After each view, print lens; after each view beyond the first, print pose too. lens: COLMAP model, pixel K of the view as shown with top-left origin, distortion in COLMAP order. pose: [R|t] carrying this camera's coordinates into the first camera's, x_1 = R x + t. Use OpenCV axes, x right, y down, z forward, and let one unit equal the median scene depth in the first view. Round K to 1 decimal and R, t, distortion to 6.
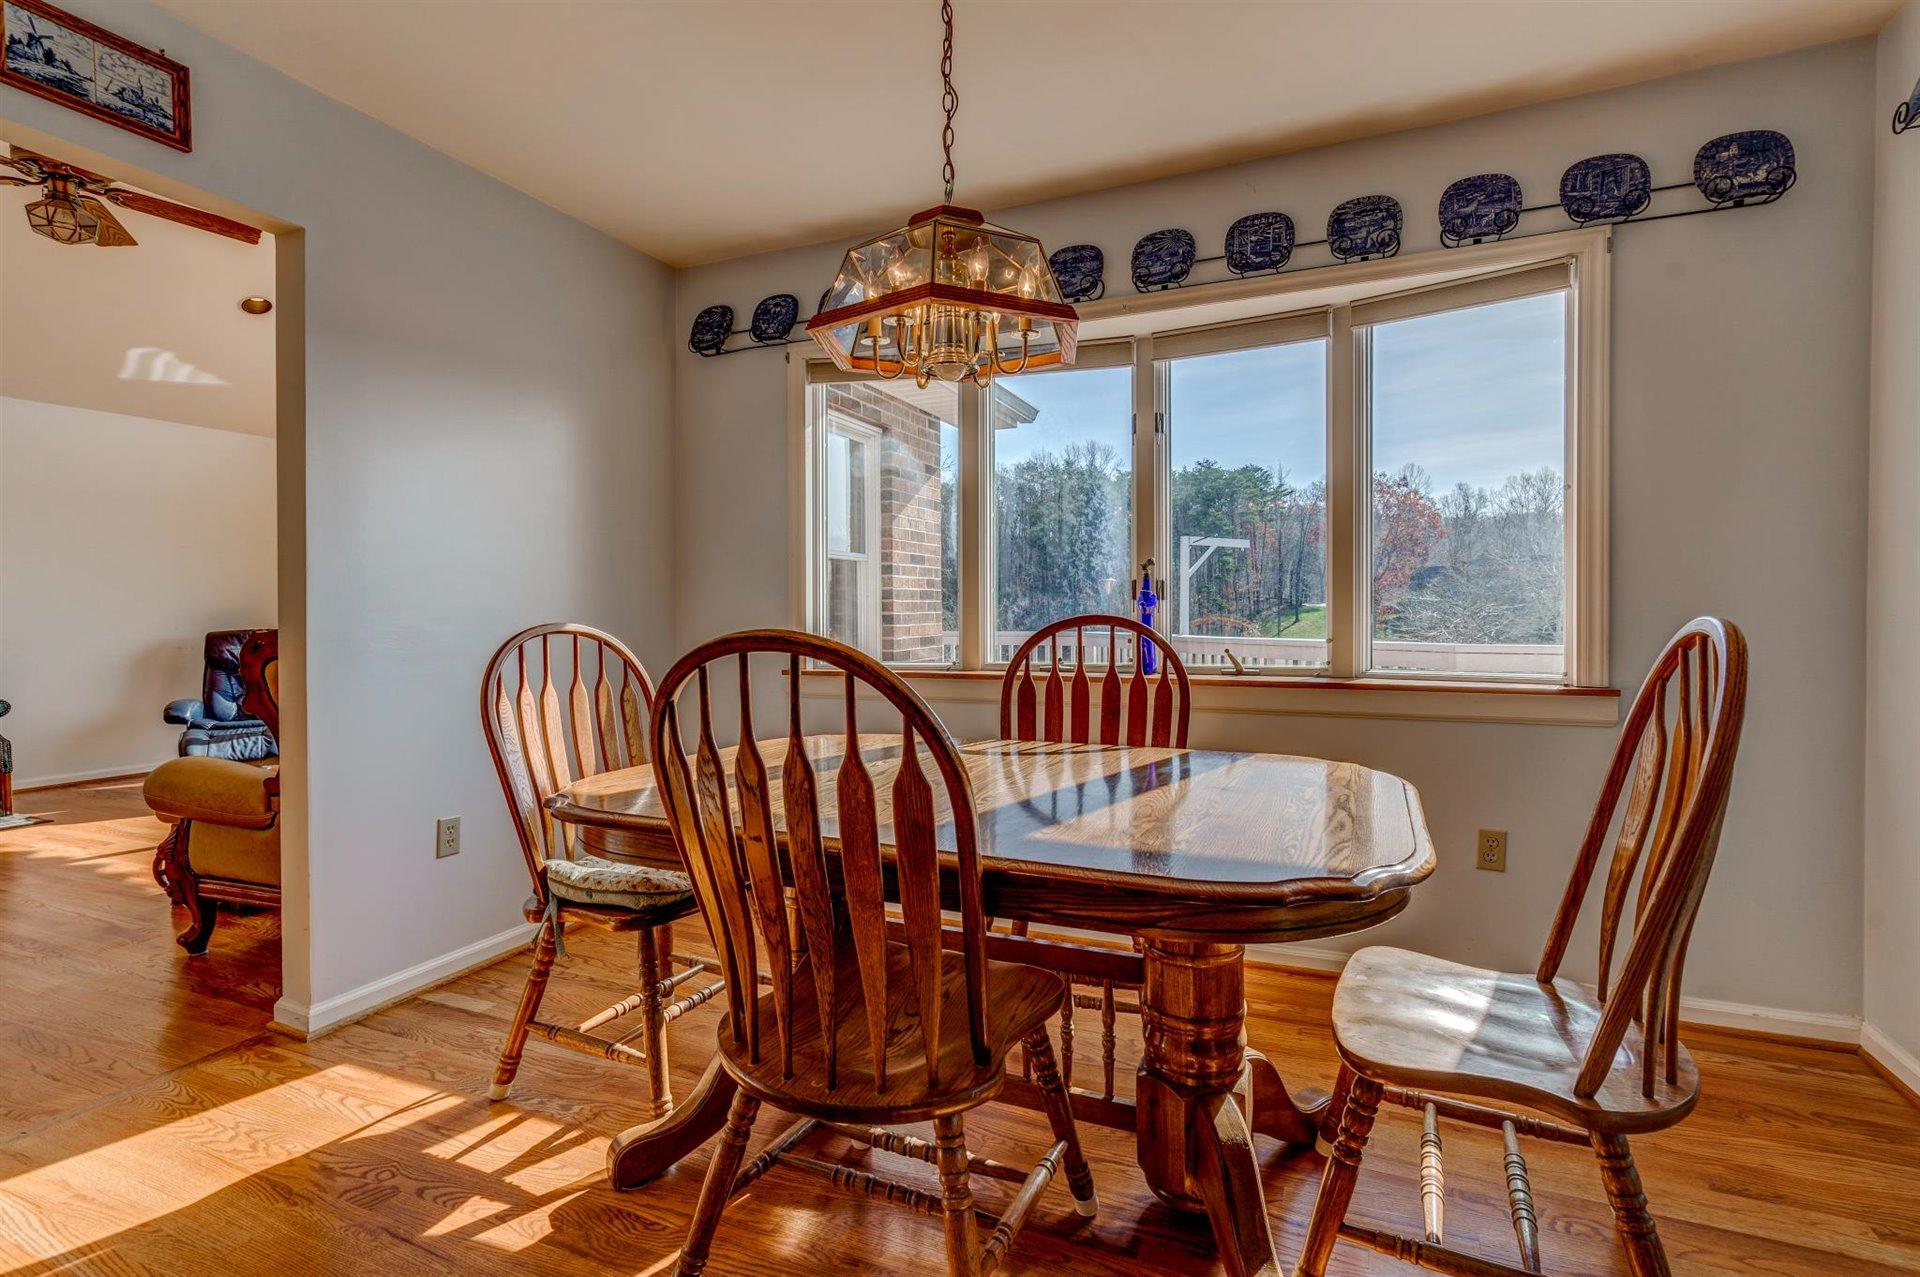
lens RADIAL K [[902.8, 0, 972.3], [0, 902.8, 620.3], [0, 0, 1]] dist [-0.004283, 0.000534]
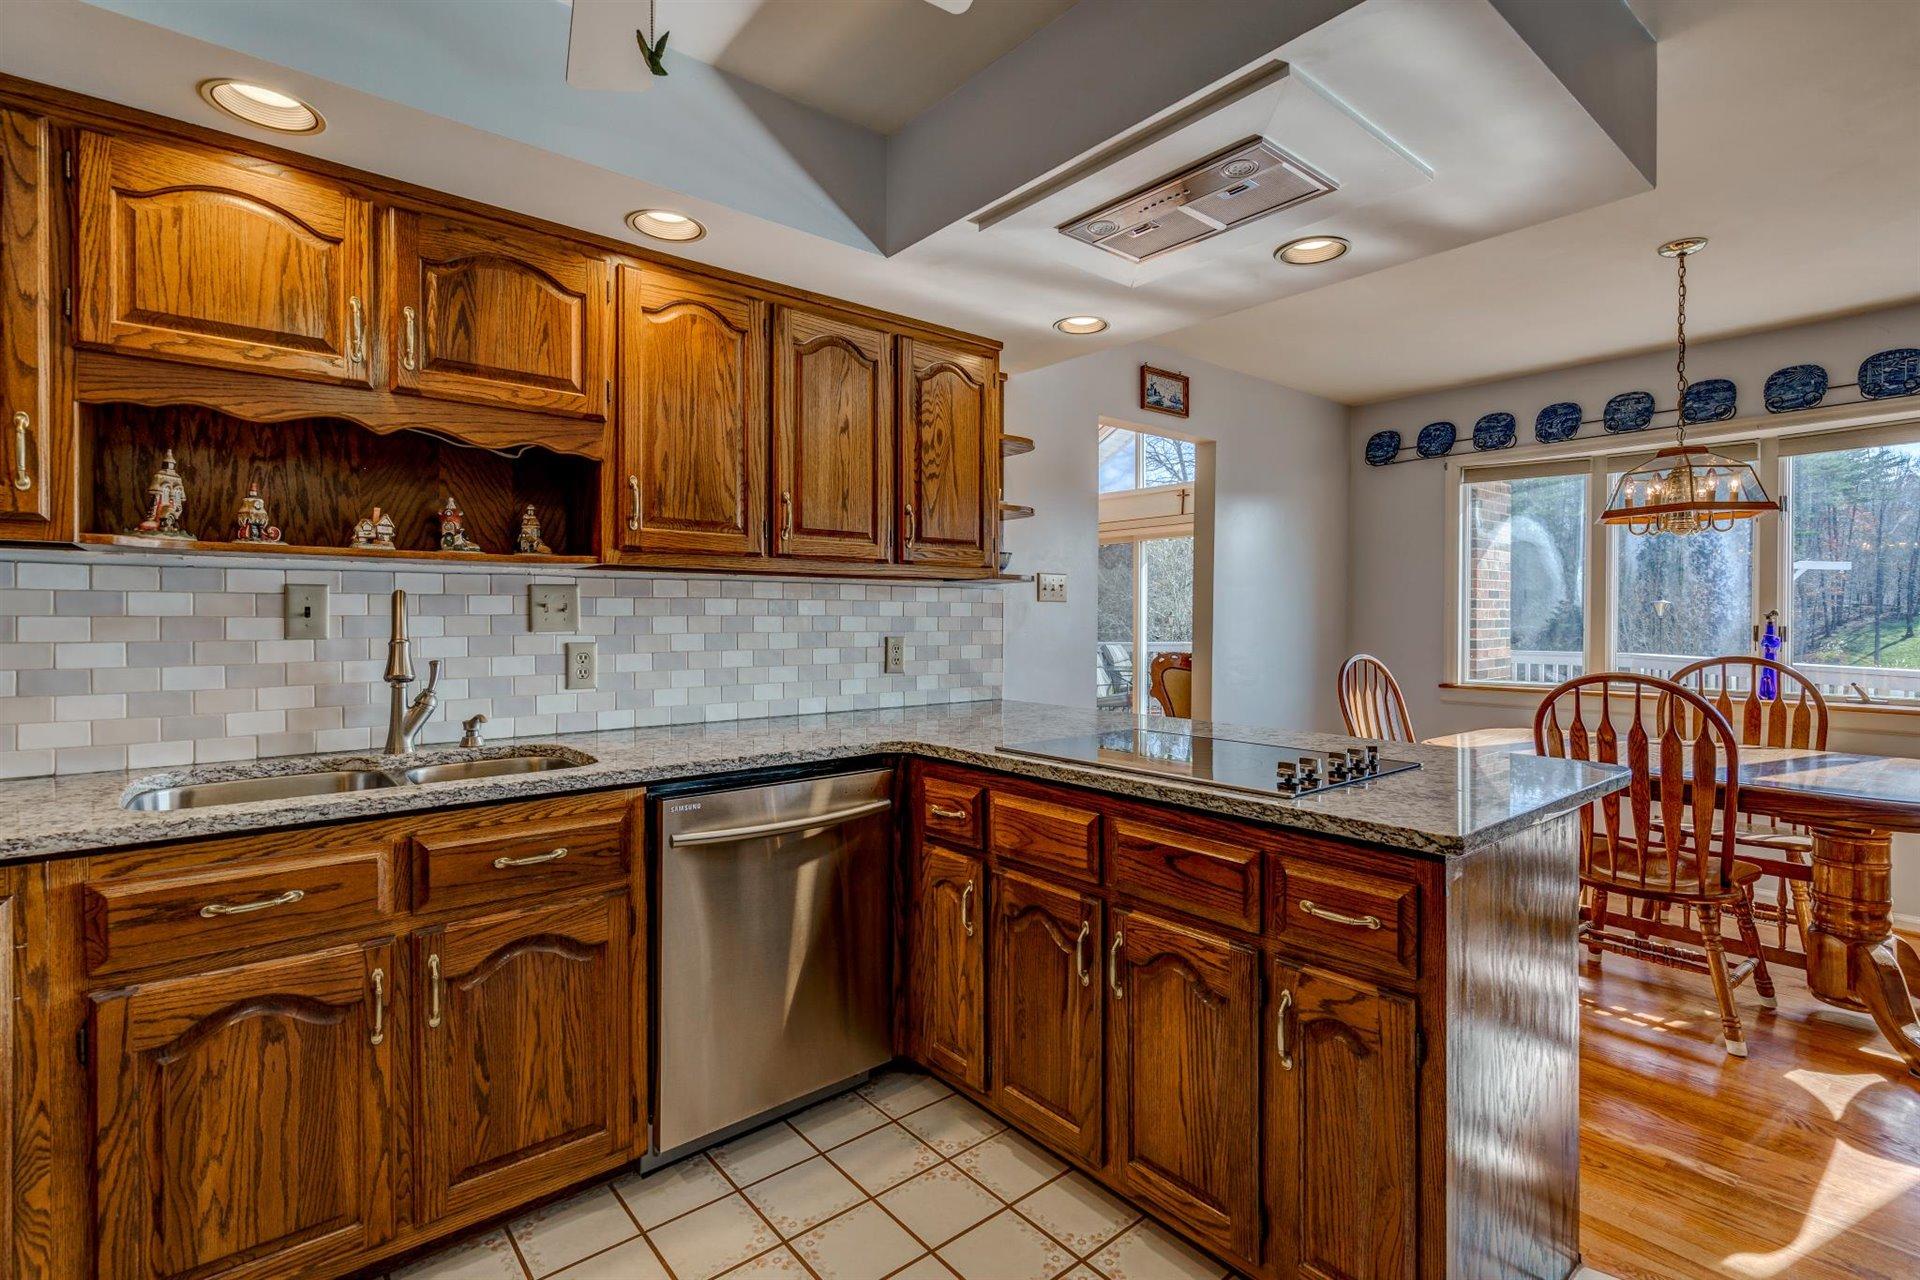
lens RADIAL K [[902.8, 0, 972.3], [0, 902.8, 621.8], [0, 0, 1]] dist [-0.004283, 0.000534]
pose [[0.895753, 0.010698, -0.444422, -0.285142], [-0.012484, 0.999921, -0.001092, -0.039718], [0.444376, 0.006527, 0.895817, -0.733750]]
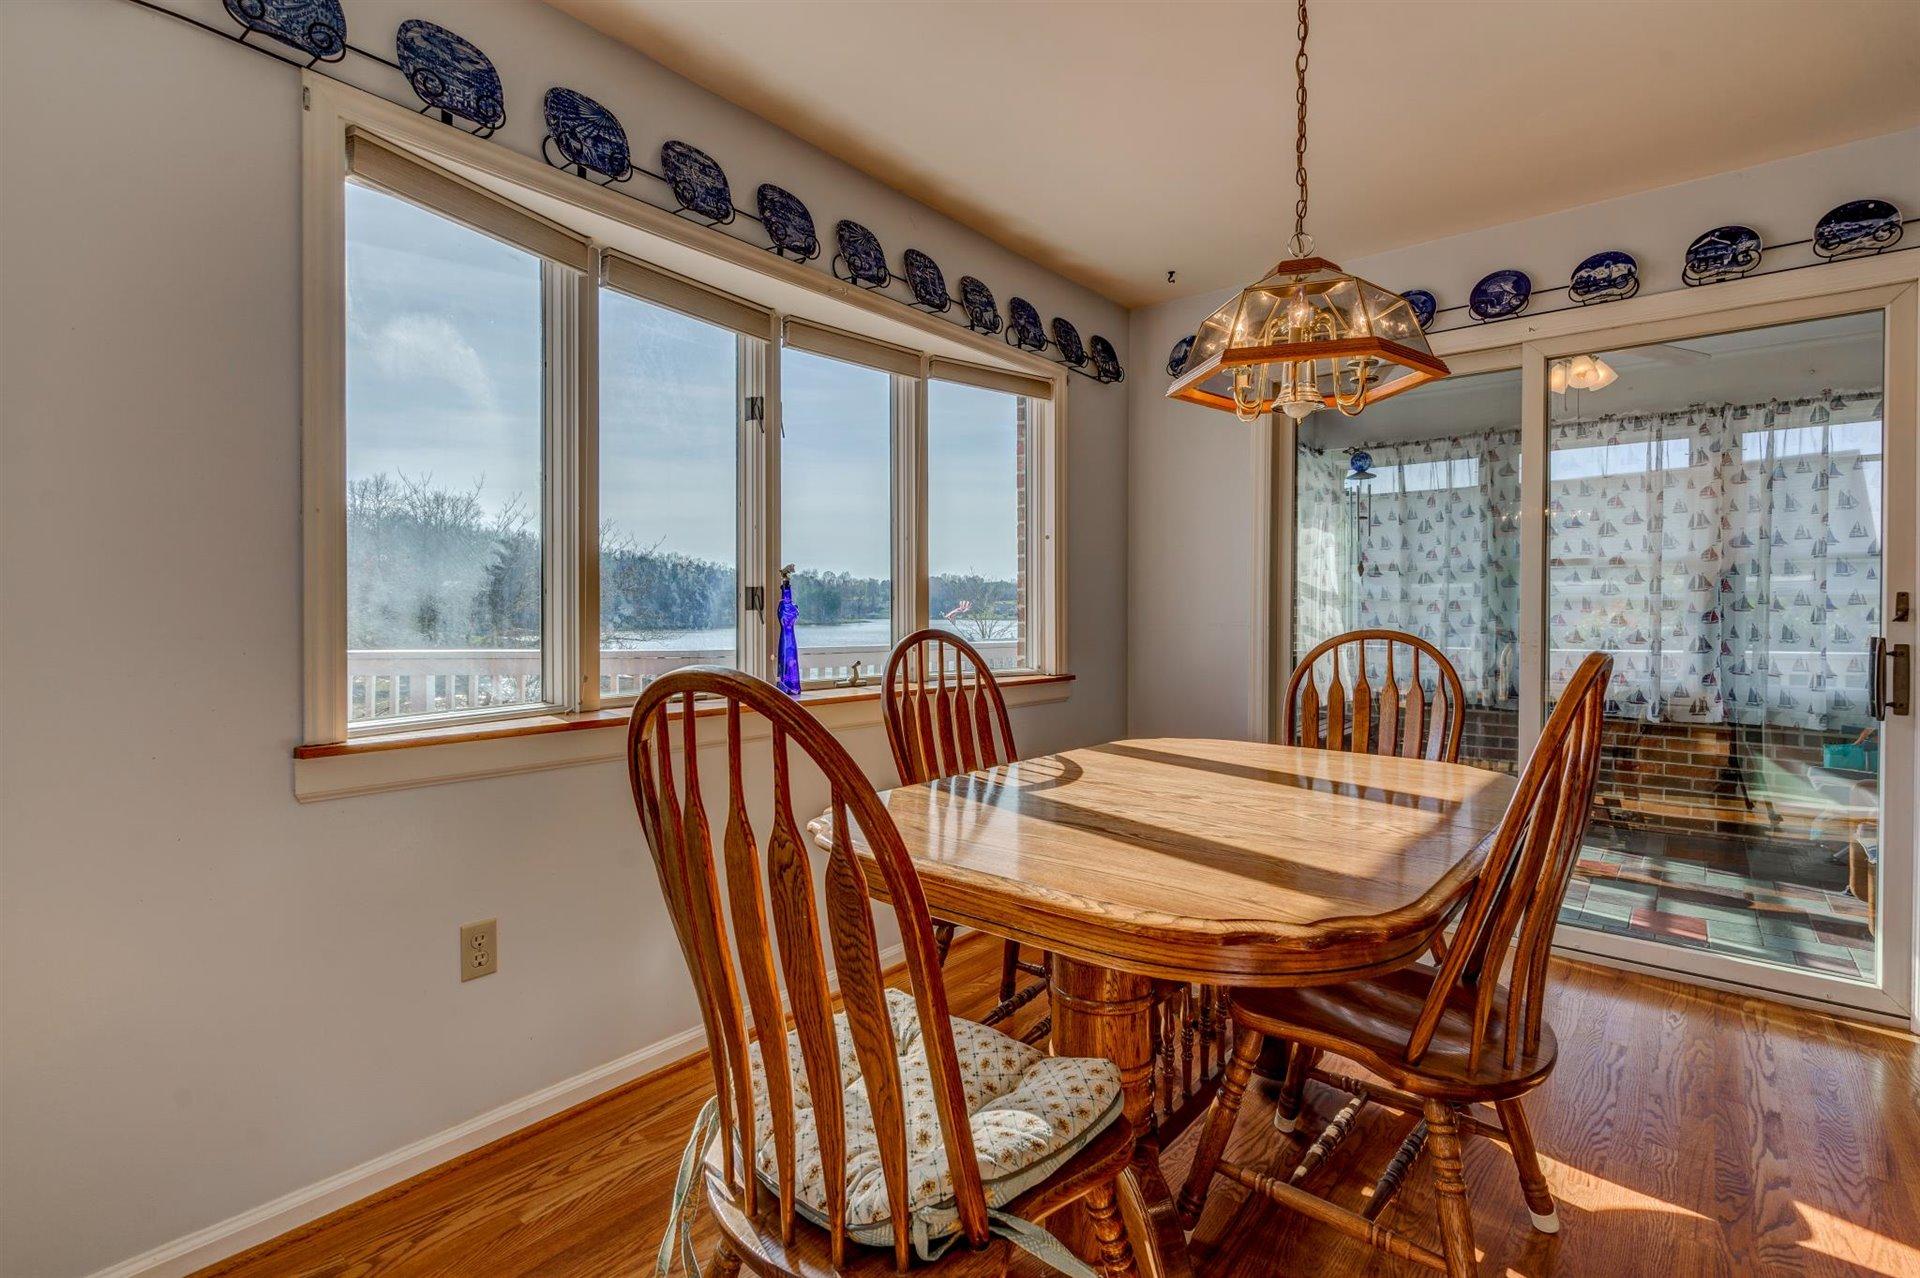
lens RADIAL K [[902.8, 0, 972.3], [0, 902.8, 620.8], [0, 0, 1]] dist [-0.004283, 0.000534]
pose [[0.273297, -0.007449, 0.961901, -0.683059], [-0.002132, 0.999963, 0.008350, -0.021142], [-0.961927, -0.004333, 0.273271, 0.629869]]
